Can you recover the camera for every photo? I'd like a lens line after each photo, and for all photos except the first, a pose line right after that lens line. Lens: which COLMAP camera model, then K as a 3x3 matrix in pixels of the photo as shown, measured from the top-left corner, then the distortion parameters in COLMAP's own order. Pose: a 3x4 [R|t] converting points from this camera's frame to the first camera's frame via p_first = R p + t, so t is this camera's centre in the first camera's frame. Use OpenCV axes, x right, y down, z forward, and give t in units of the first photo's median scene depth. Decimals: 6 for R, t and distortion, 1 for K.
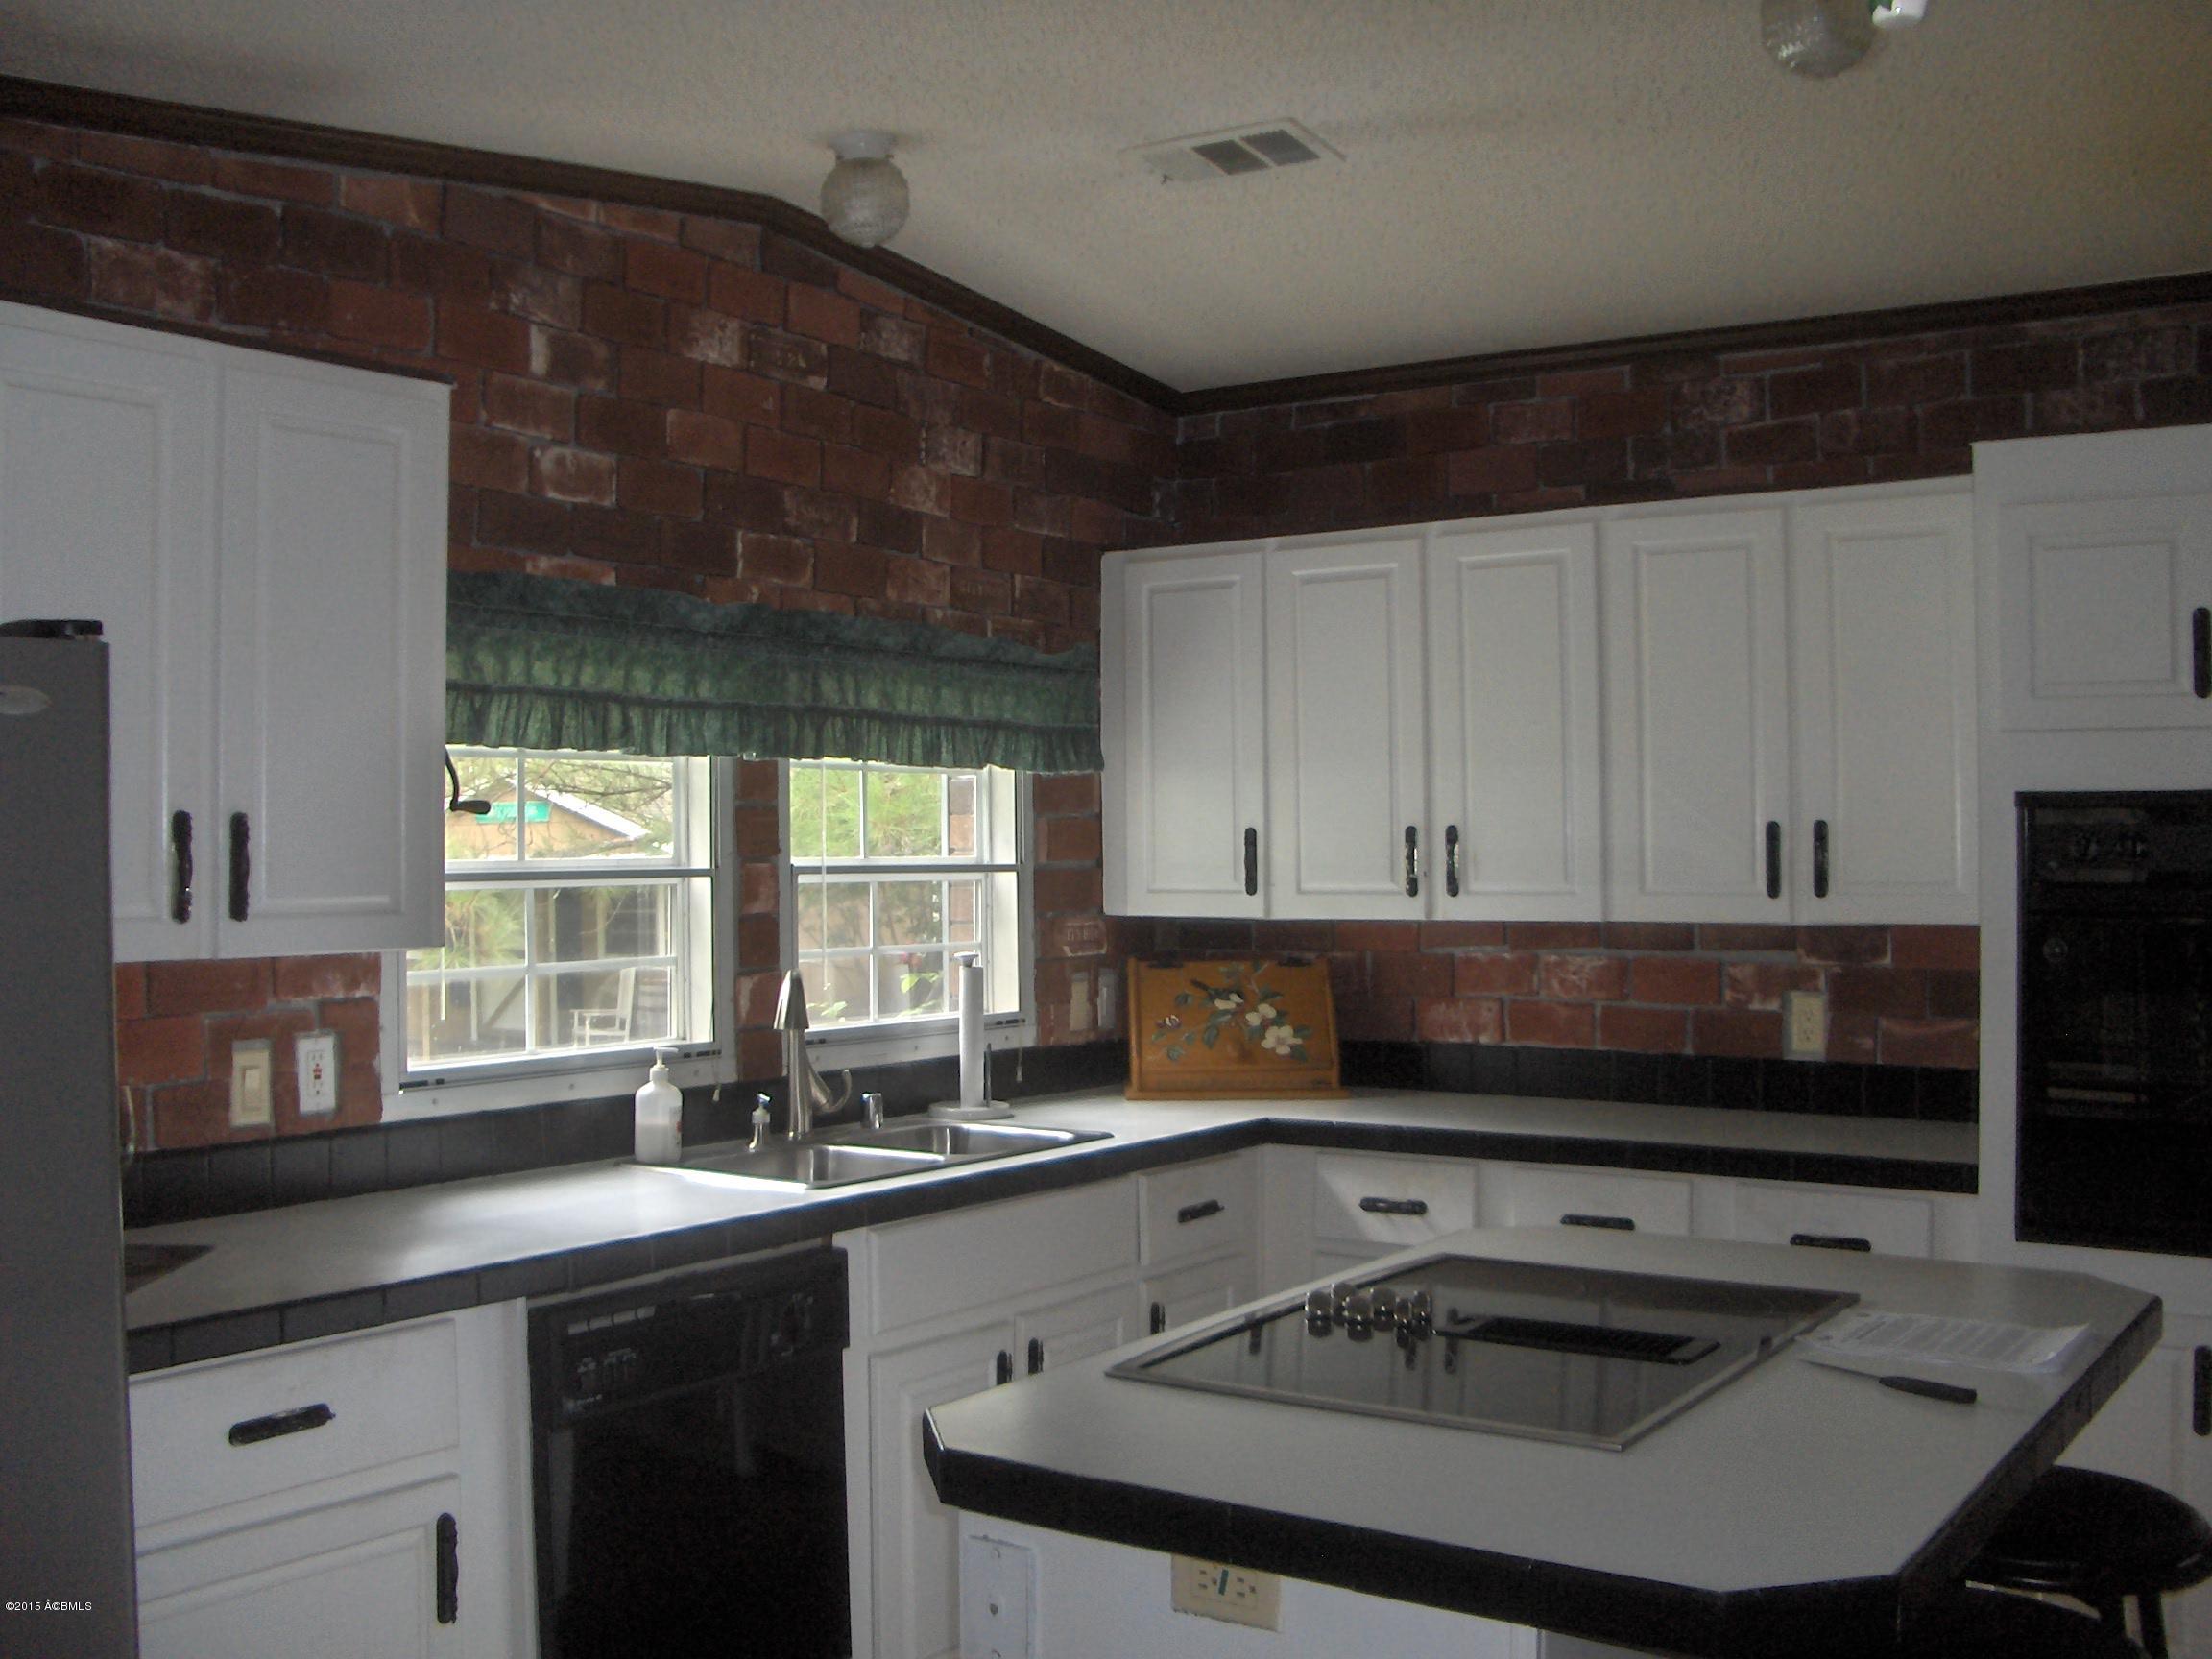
lens RADIAL K [[2306.1, 0, 1156.6], [0, 2306.1, 808.2], [0, 0, 1]] dist [-0.145324, 0.000000]
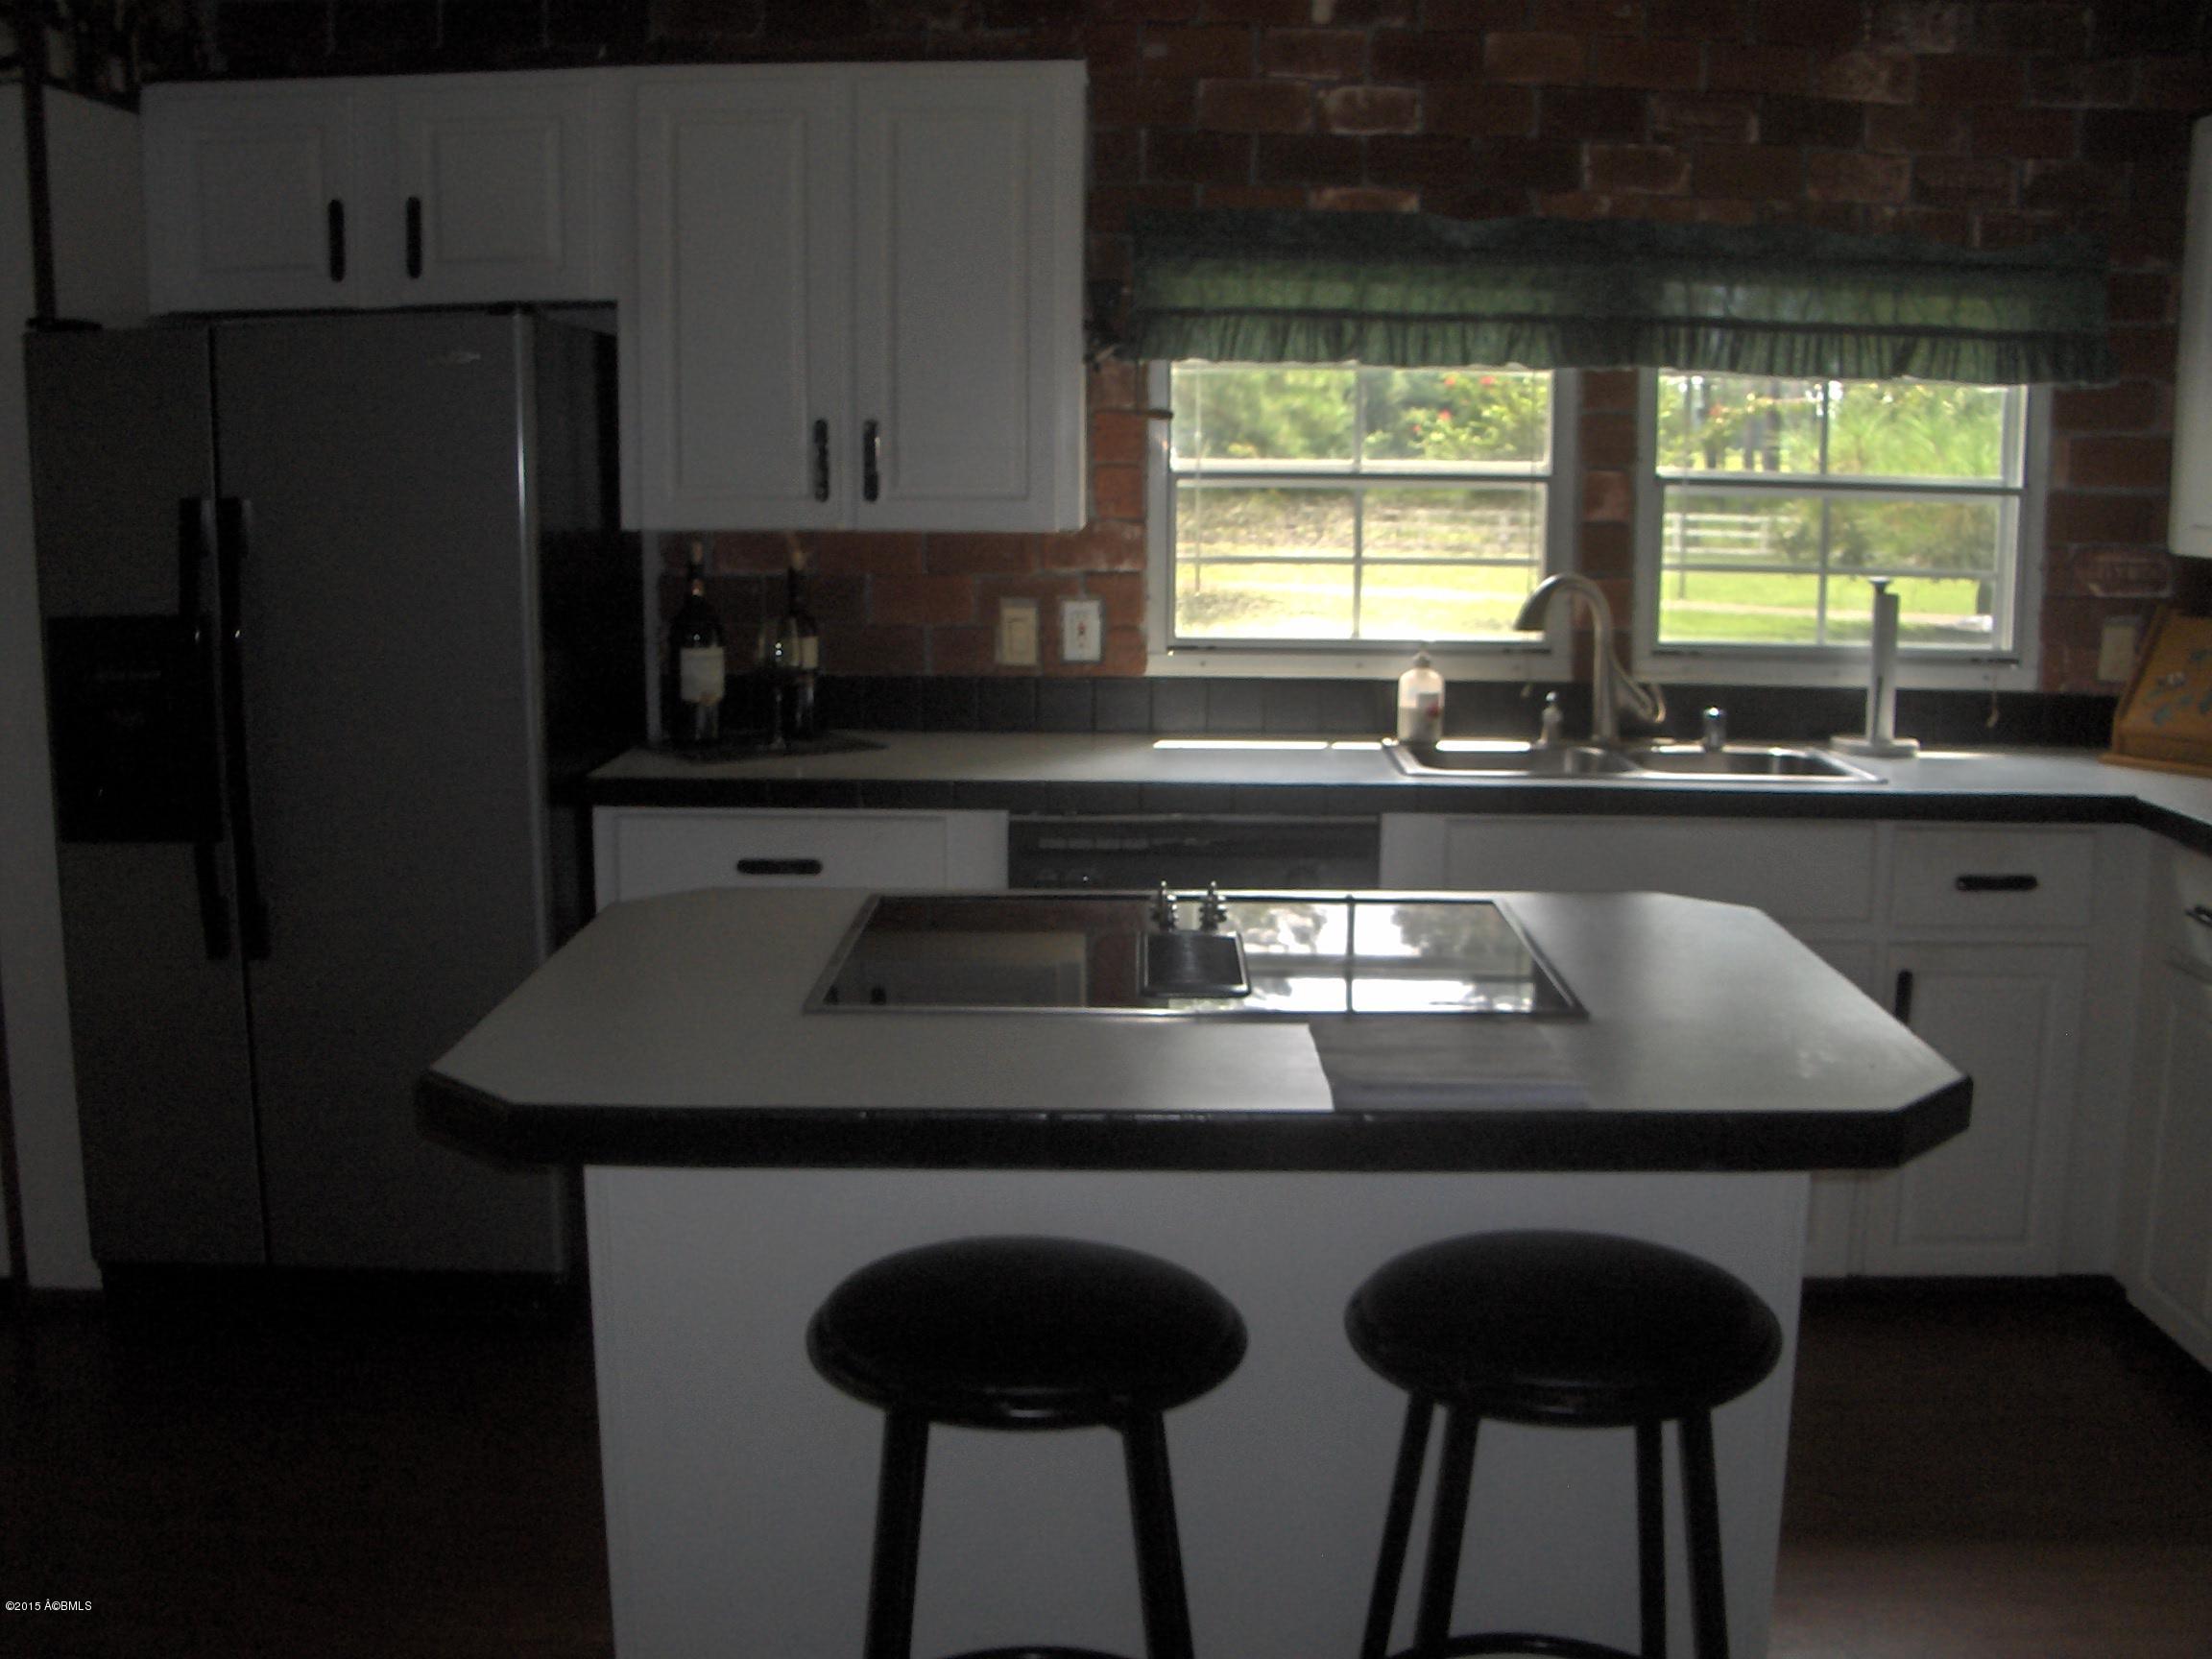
lens RADIAL K [[2306.1, 0, 1145.2], [0, 2306.1, 837.7], [0, 0, 1]] dist [-0.145324, 0.000000]
pose [[0.544266, 0.149221, -0.825535, 0.628602], [0.000570, 0.983987, 0.178238, 0.002969], [0.838913, -0.097479, 0.535466, 0.292032]]
